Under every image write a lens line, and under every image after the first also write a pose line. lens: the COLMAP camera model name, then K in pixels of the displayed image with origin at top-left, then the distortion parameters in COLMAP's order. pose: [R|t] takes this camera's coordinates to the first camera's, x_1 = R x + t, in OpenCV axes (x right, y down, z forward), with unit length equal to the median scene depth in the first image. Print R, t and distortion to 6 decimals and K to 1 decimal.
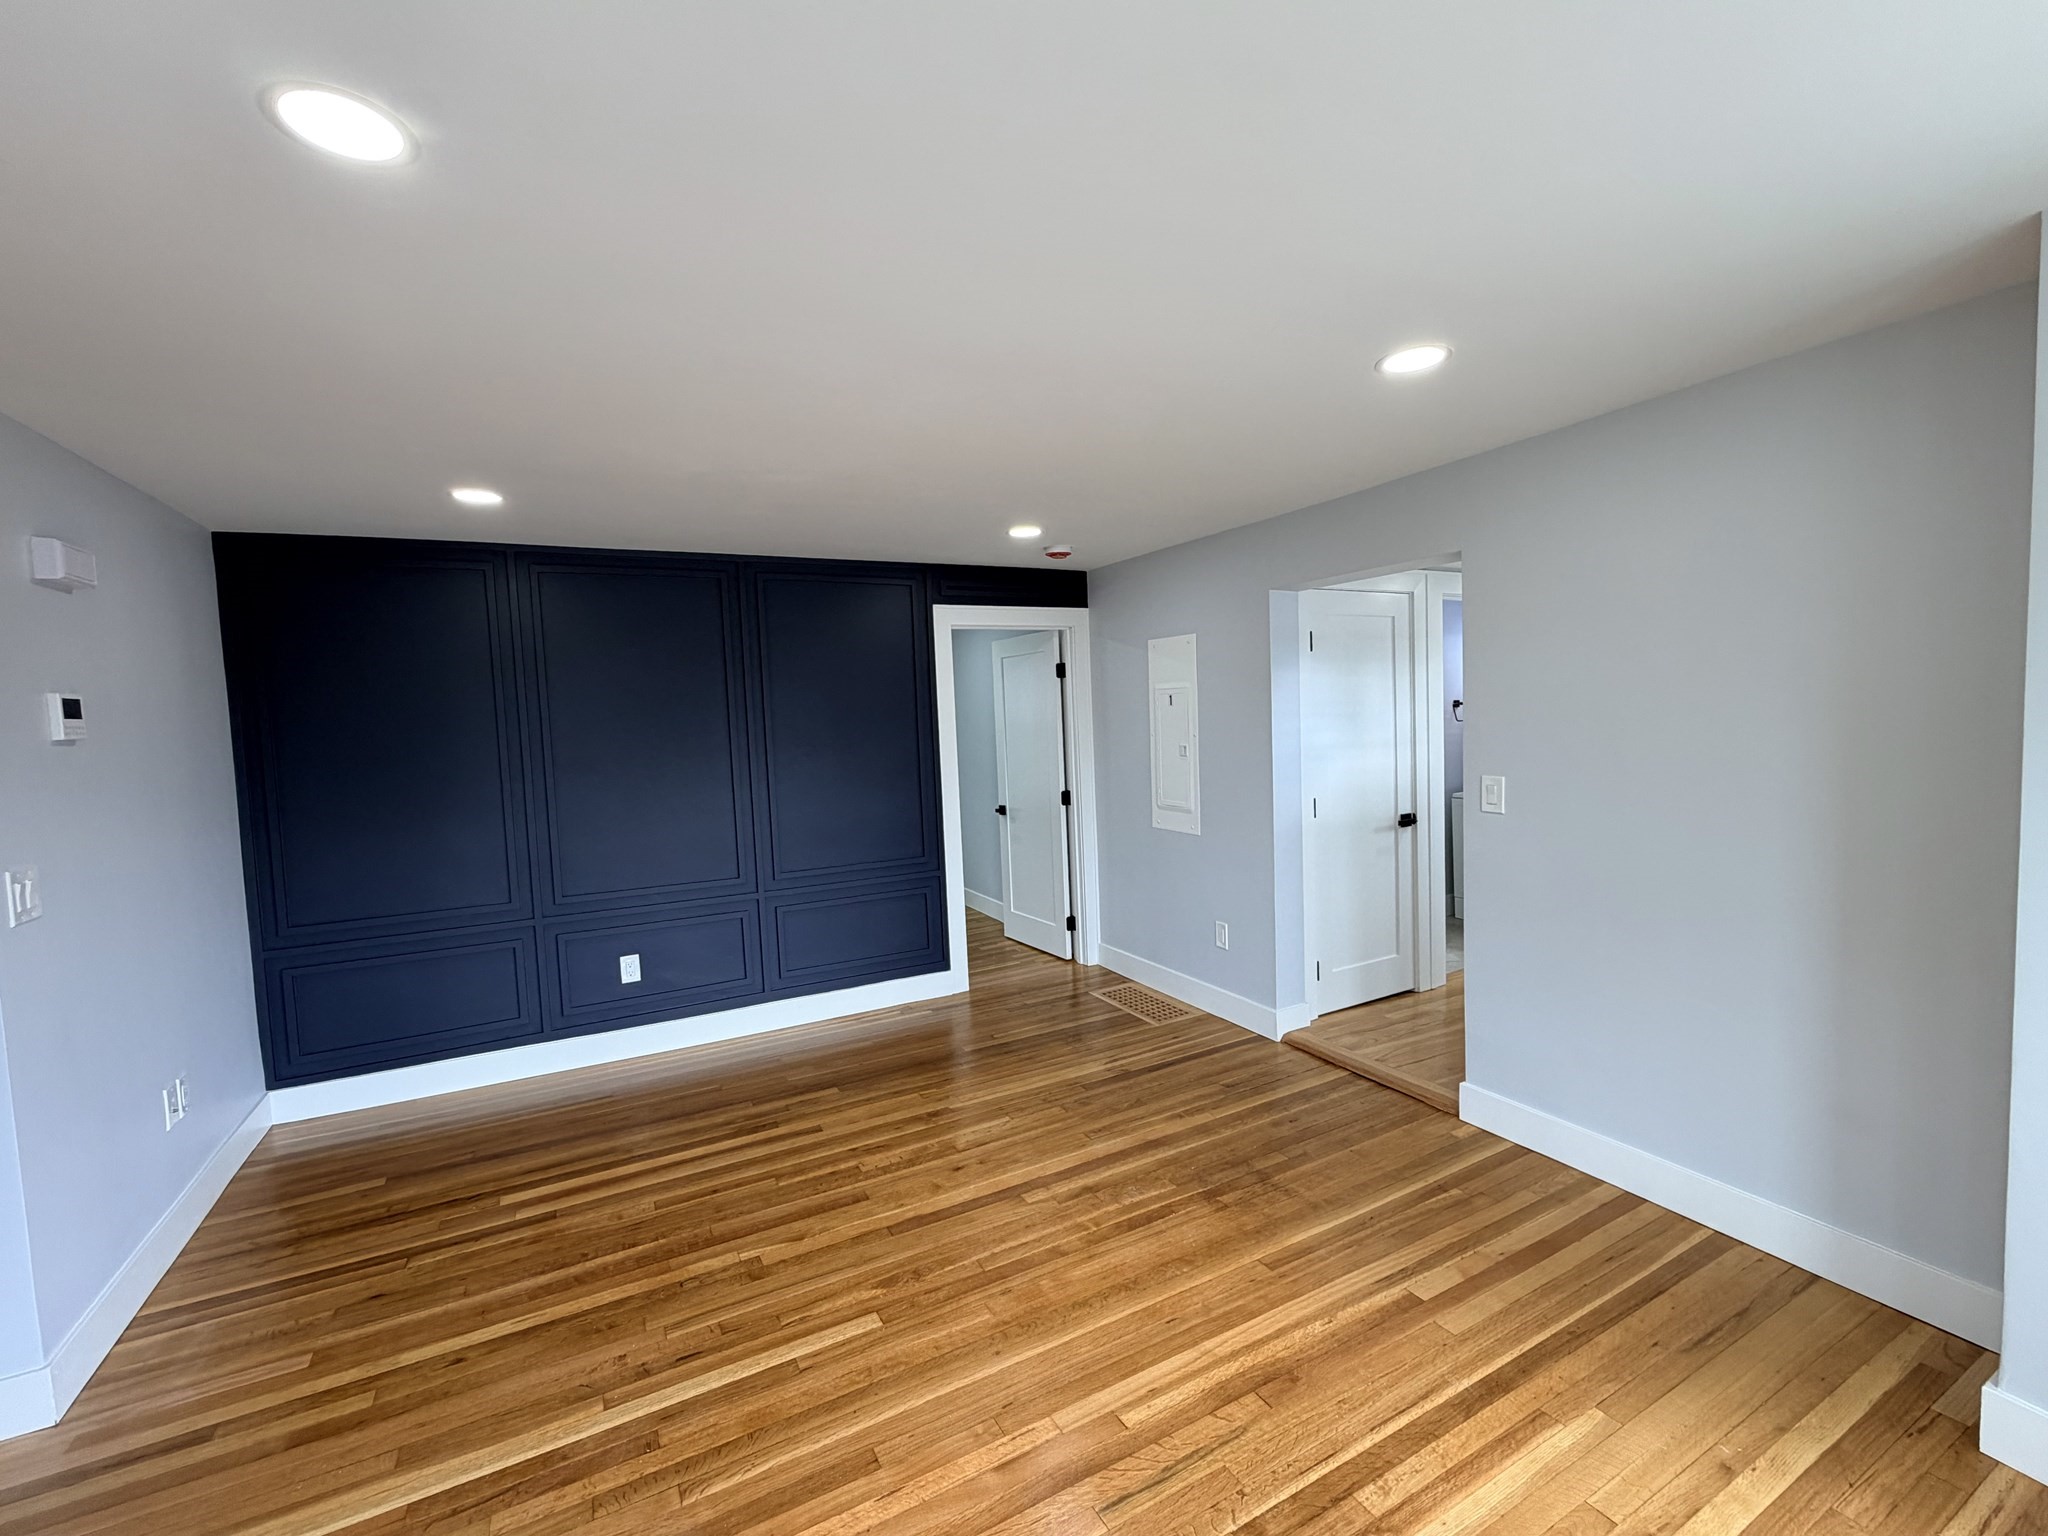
lens RADIAL K [[879.0, 0, 1030.9], [0, 879.0, 771.3], [0, 0, 1]] dist [0.003237, -0.000076]
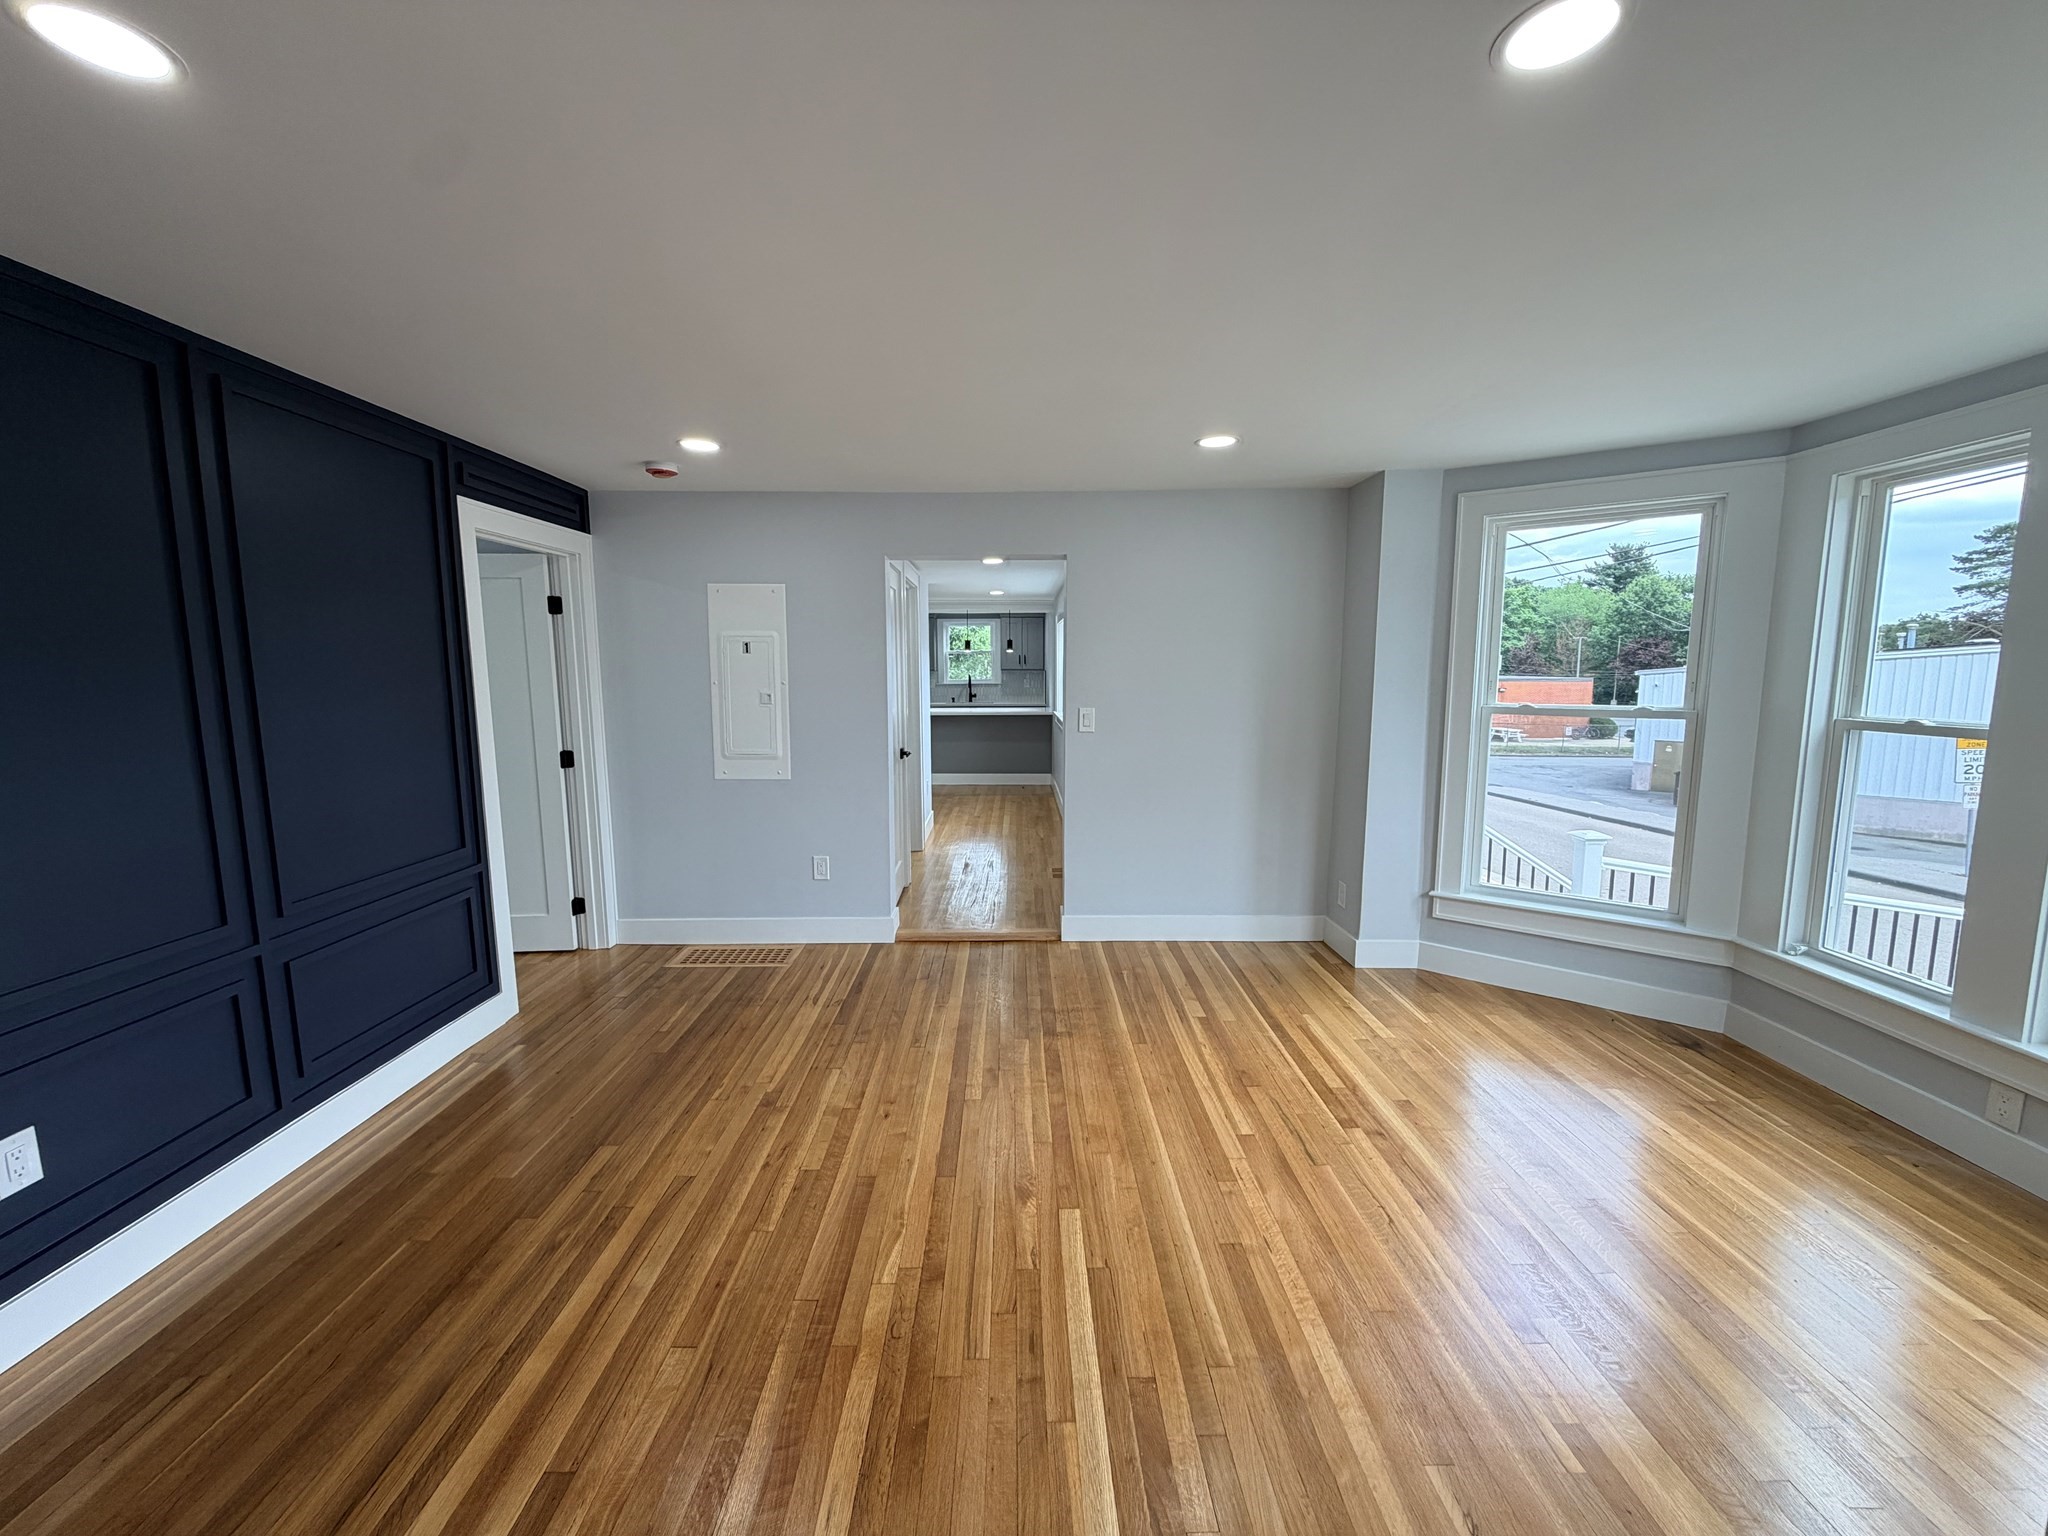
lens RADIAL K [[817.3, 0, 1022.0], [0, 817.3, 775.0], [0, 0, 1]] dist [0.002625, 0.000773]
pose [[0.461548, -0.082367, 0.883283, -0.730507], [0.042800, 0.996588, 0.070569, 0.014373], [-0.886082, 0.005234, 0.463498, 0.412456]]
